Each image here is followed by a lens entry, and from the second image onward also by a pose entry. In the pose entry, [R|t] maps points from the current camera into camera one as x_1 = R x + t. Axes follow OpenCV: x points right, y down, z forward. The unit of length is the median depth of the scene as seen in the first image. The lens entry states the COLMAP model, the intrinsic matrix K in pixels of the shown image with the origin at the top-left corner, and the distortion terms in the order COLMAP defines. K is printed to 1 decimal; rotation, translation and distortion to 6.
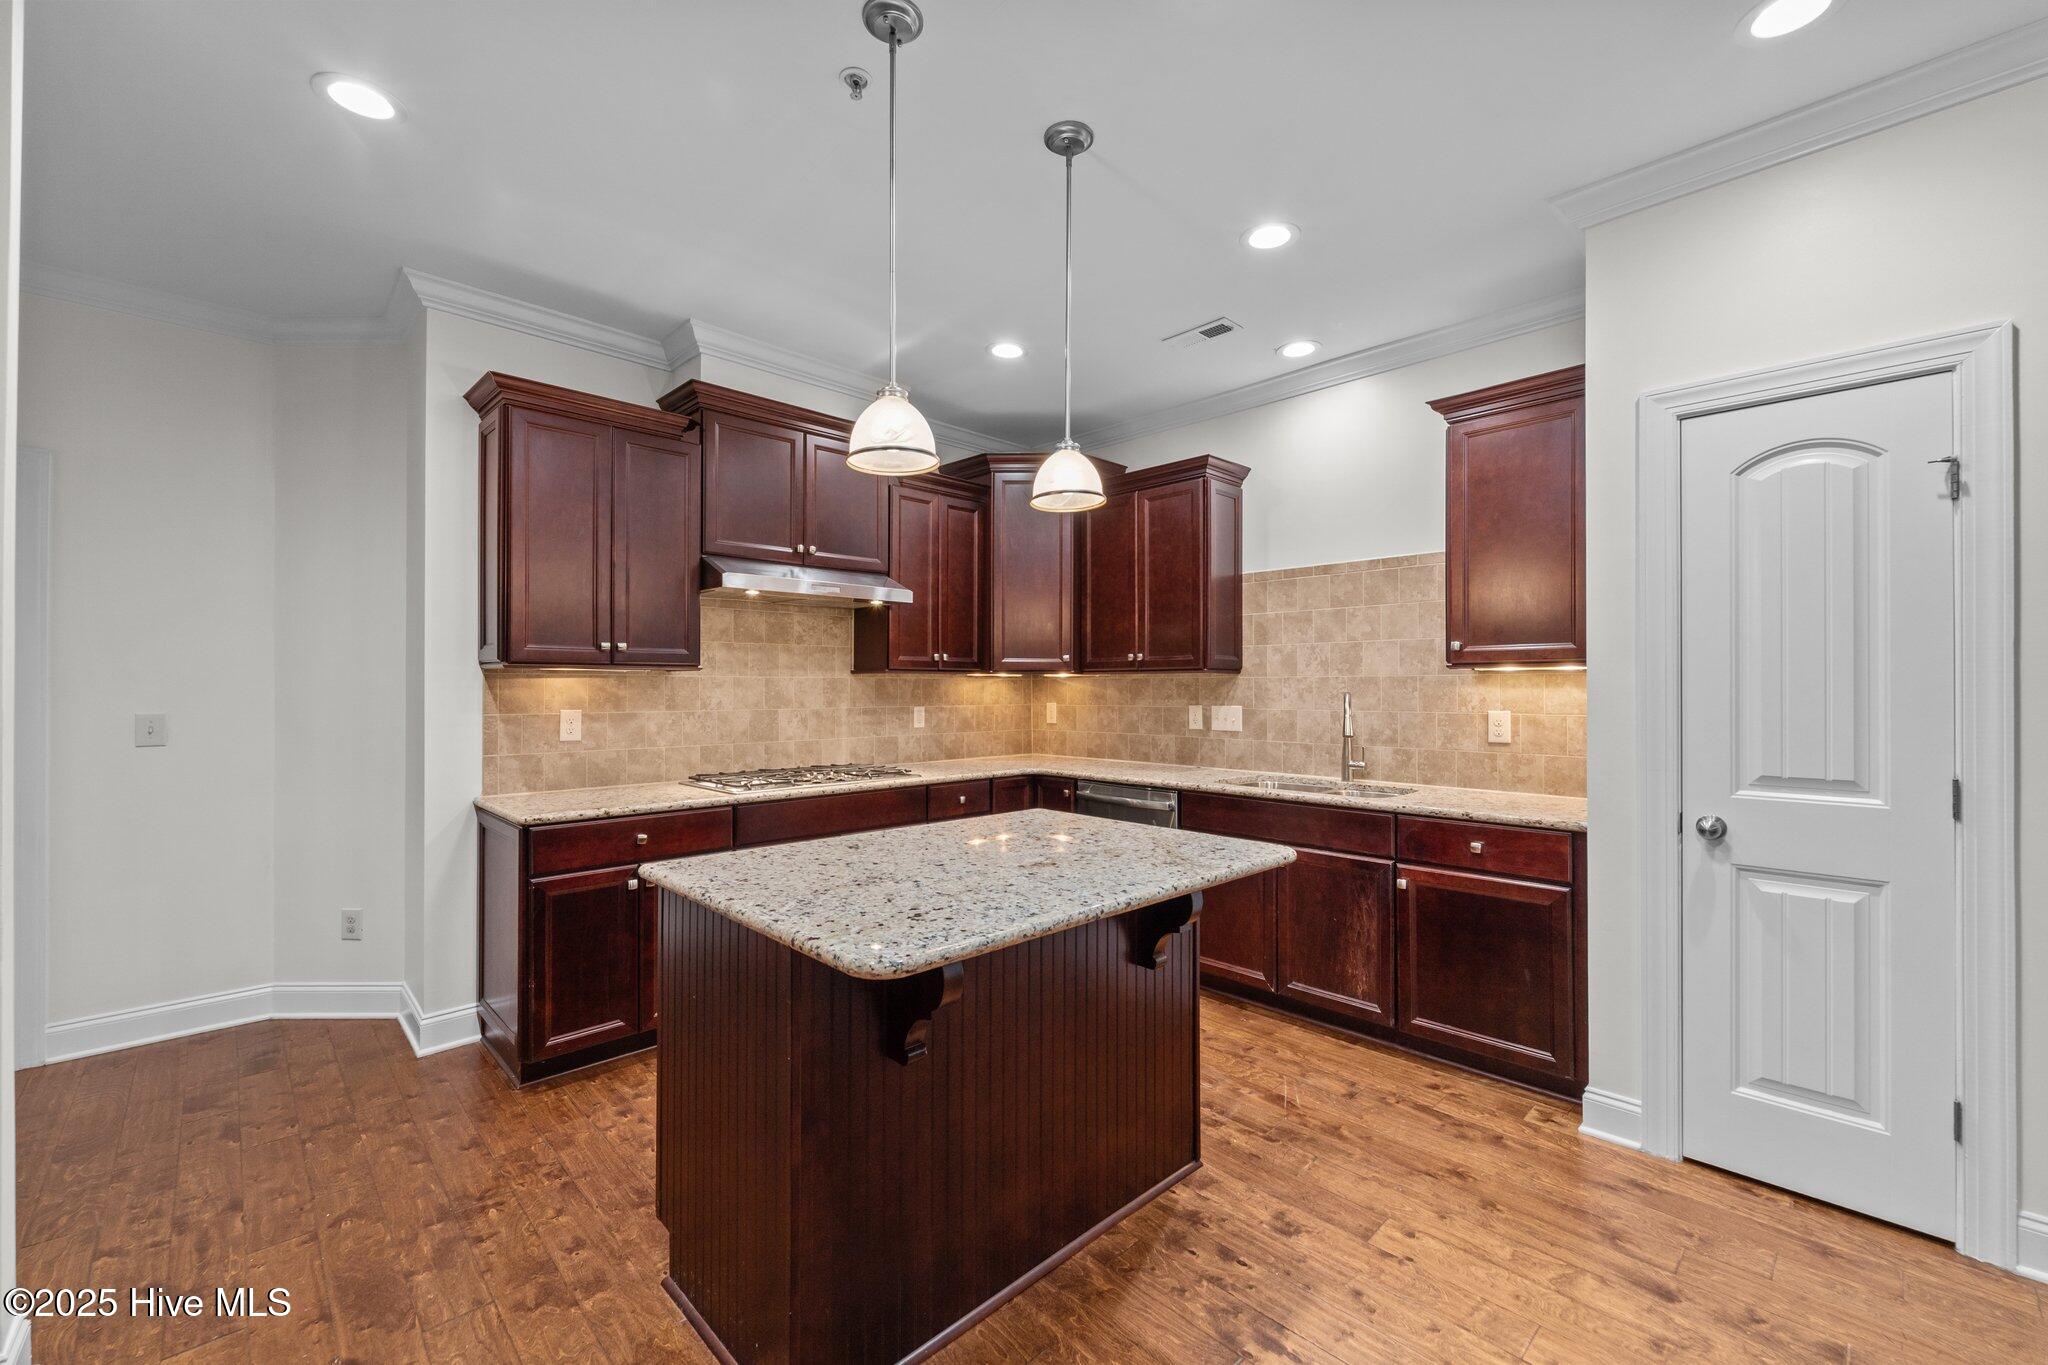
lens RADIAL K [[829.7, 0, 1025.3], [0, 829.7, 685.0], [0, 0, 1]] dist [0.001198, -0.001137]
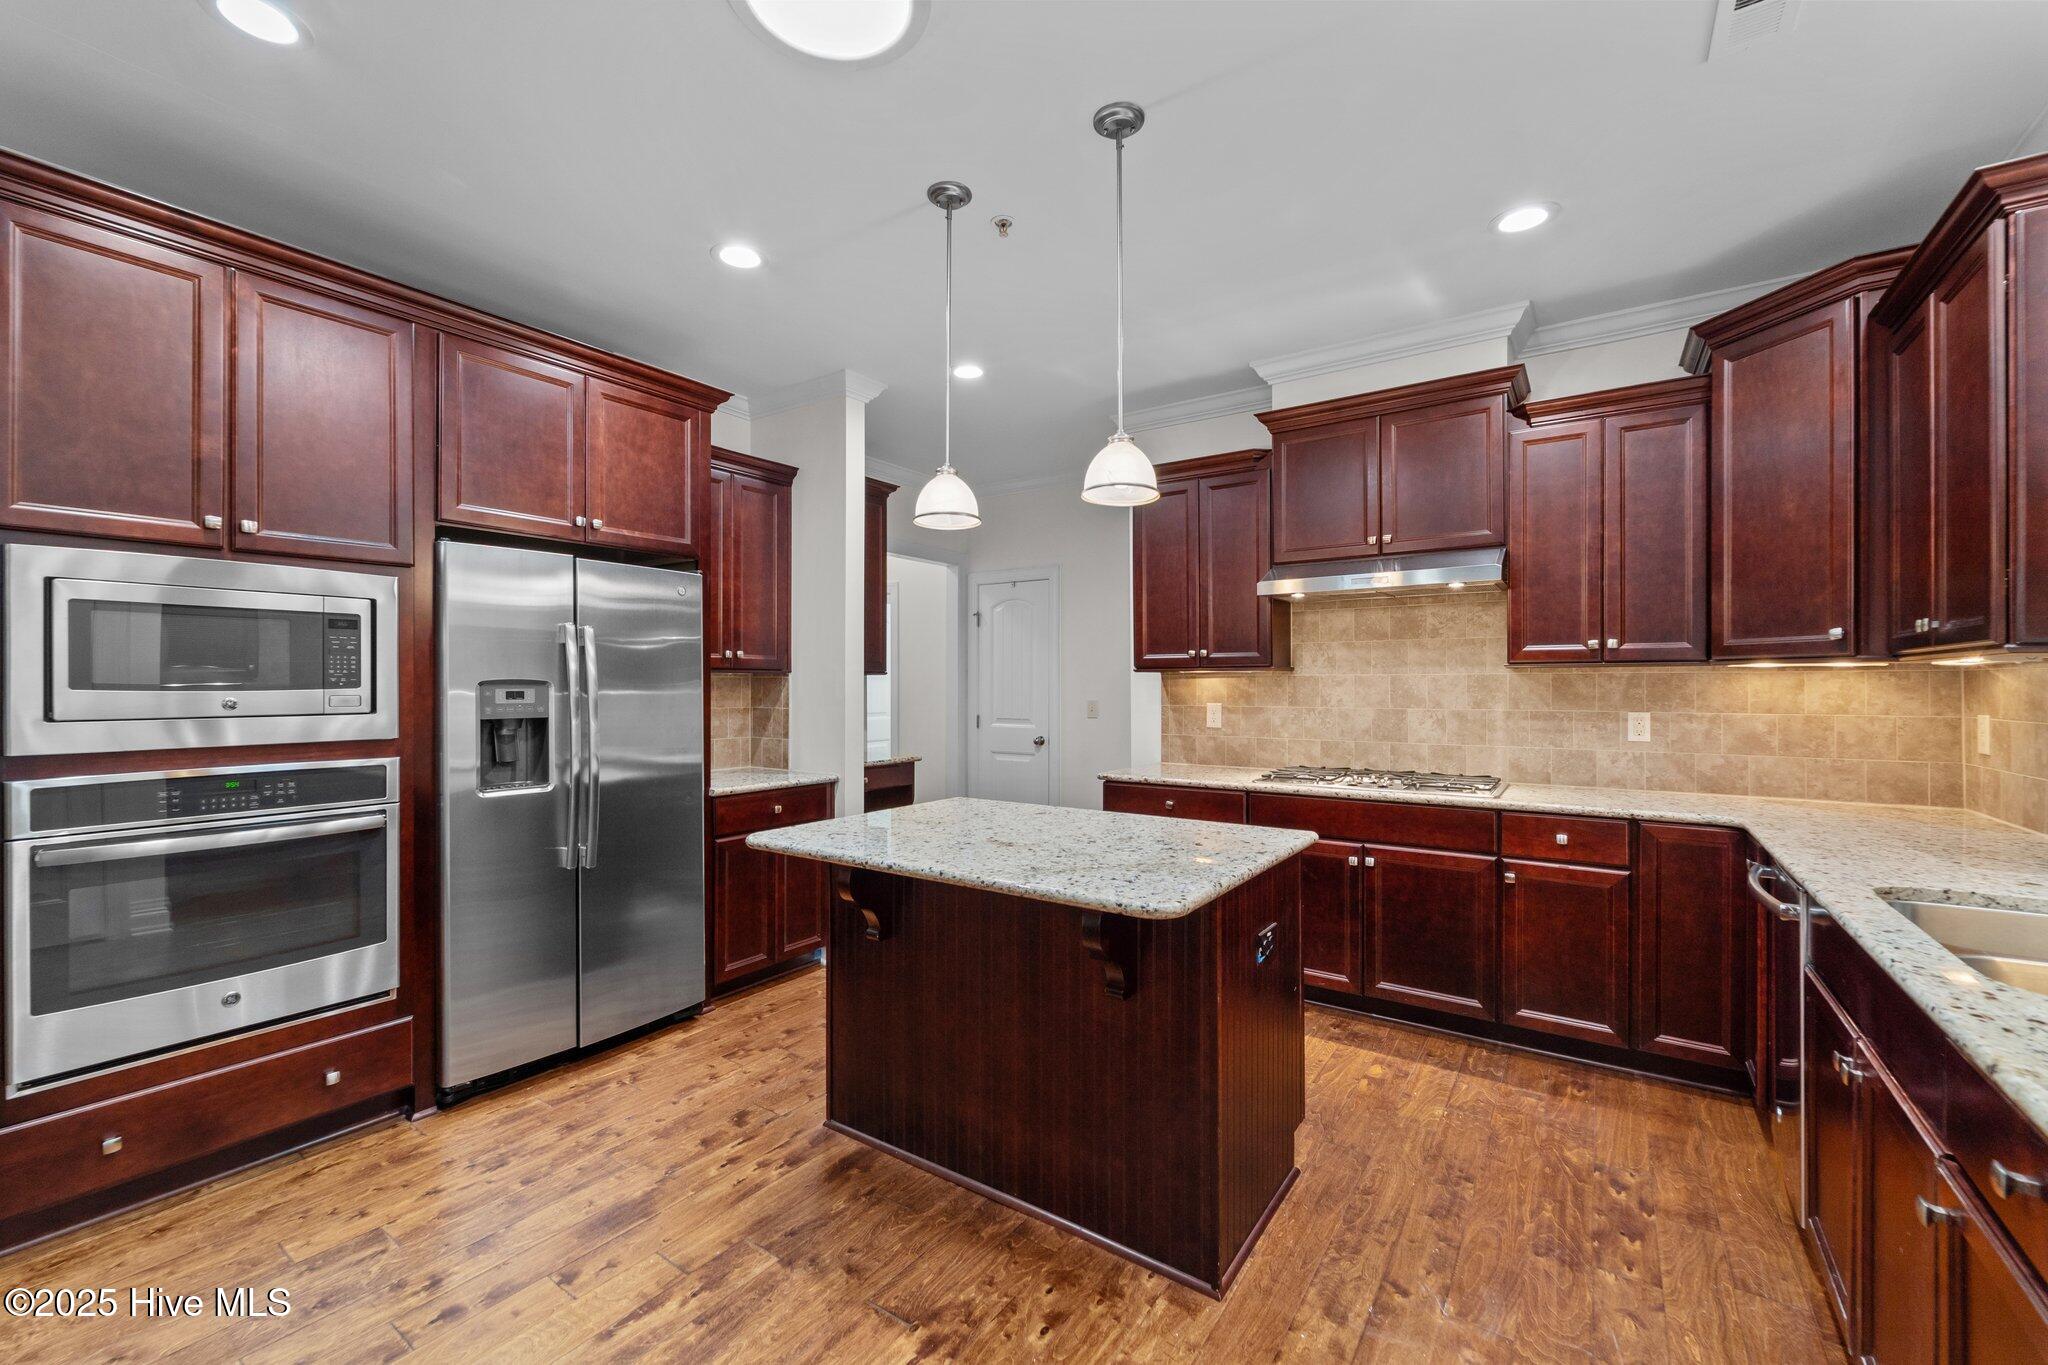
lens RADIAL K [[829.7, 0, 1021.3], [0, 829.7, 686.8], [0, 0, 1]] dist [0.001198, -0.001137]
pose [[0.191446, -0.000070, -0.981503, 0.586114], [0.001868, 0.999998, 0.000293, 0.003528], [0.981501, -0.001889, 0.191446, 0.419156]]
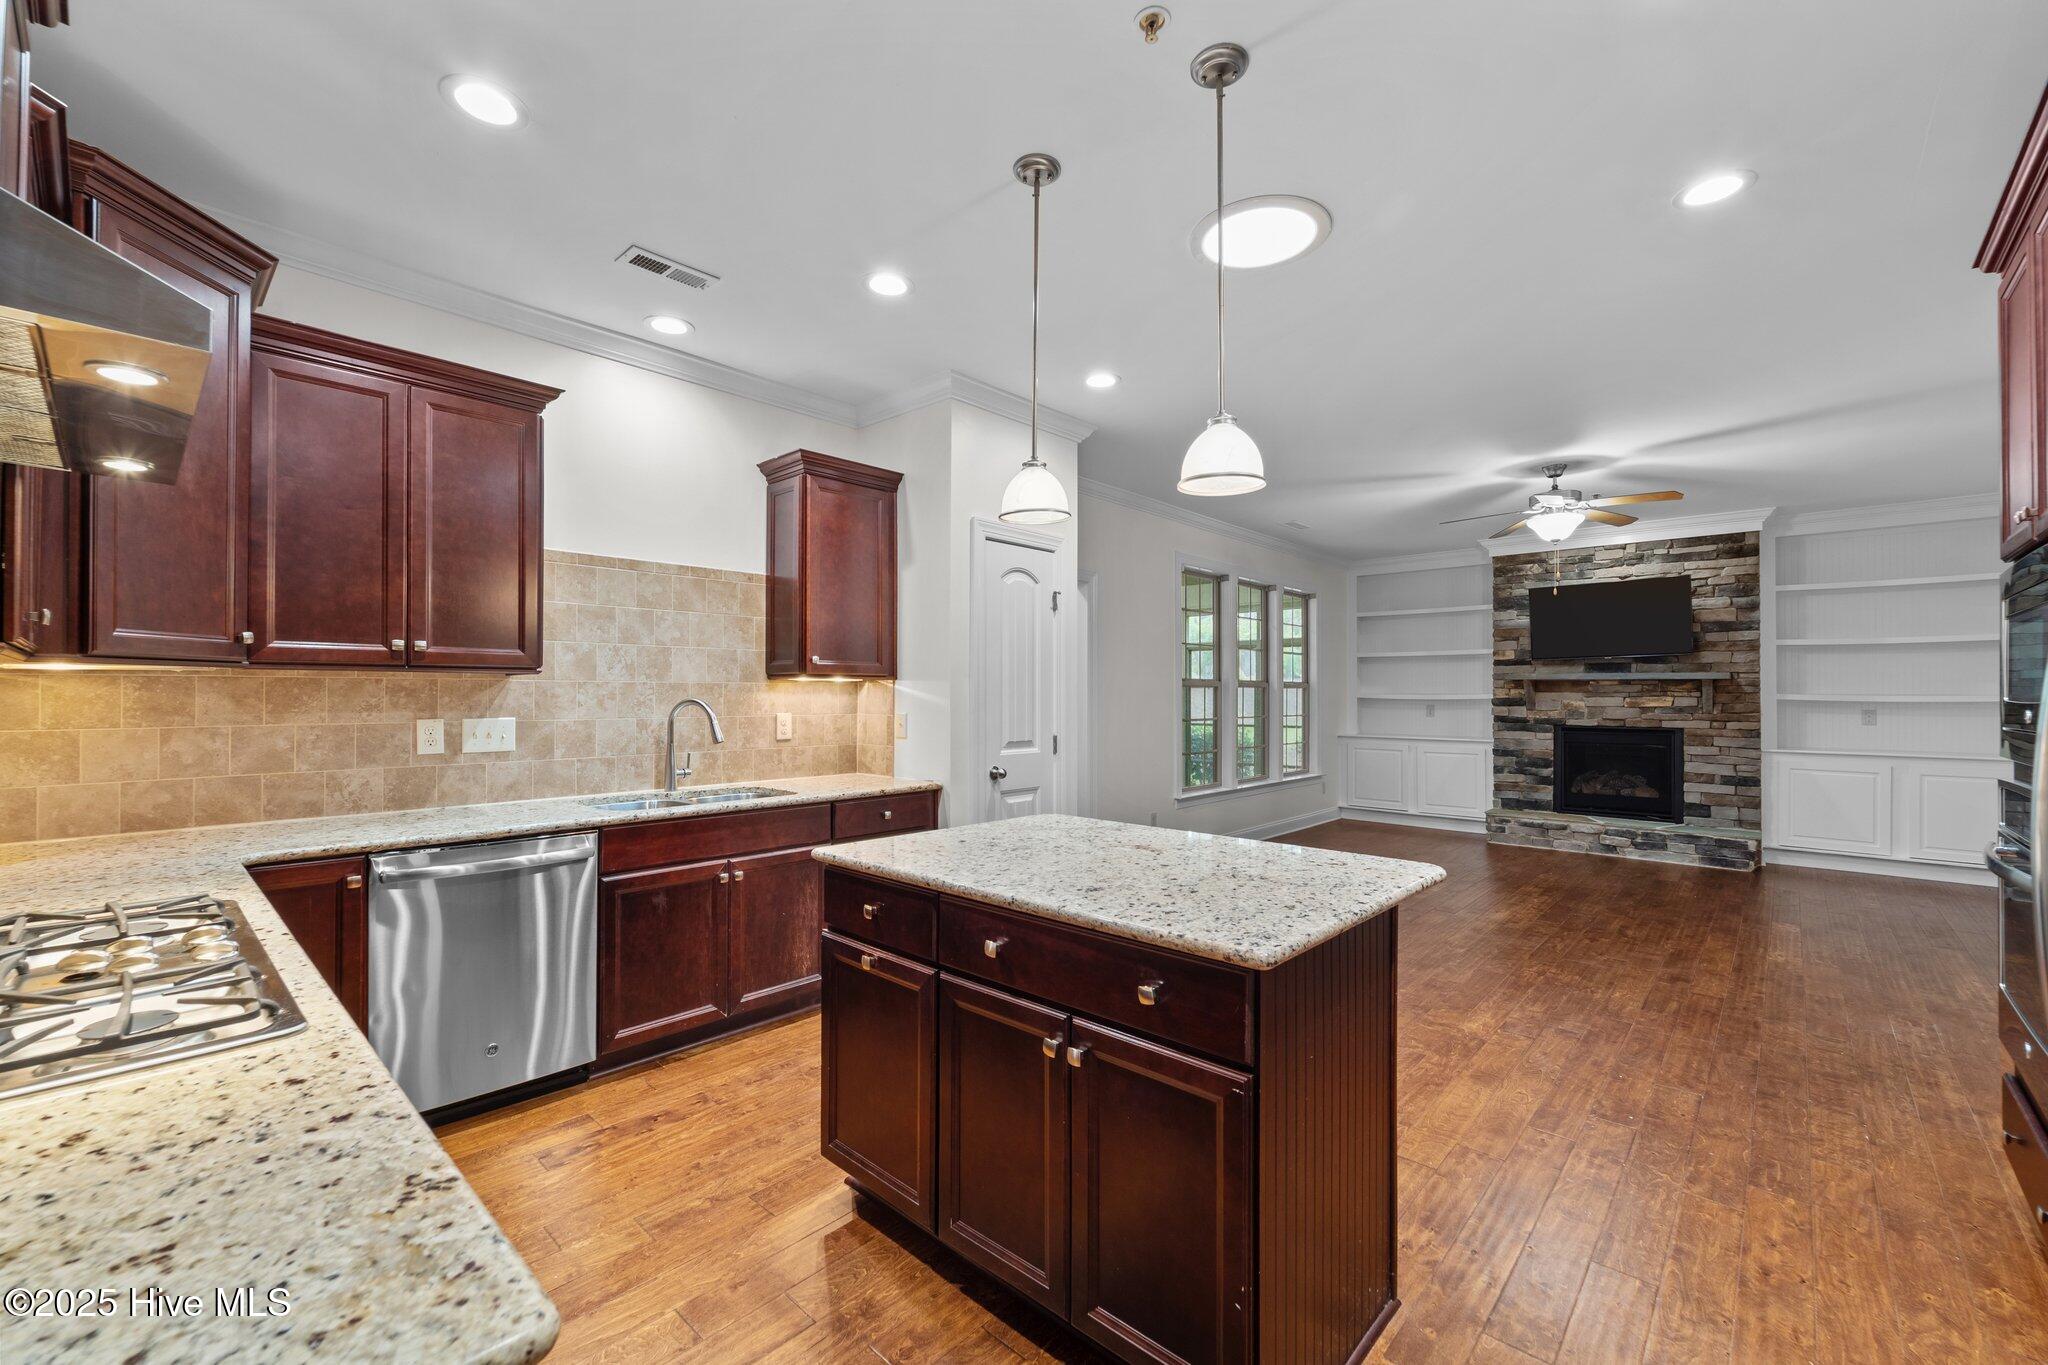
lens RADIAL K [[829.7, 0, 1010.5], [0, 829.7, 692.3], [0, 0, 1]] dist [0.001198, -0.001137]
pose [[-0.043969, 0.002786, 0.999029, -0.588018], [-0.004766, 0.999984, -0.002998, 0.002371], [-0.999022, -0.004893, -0.043955, 0.643216]]
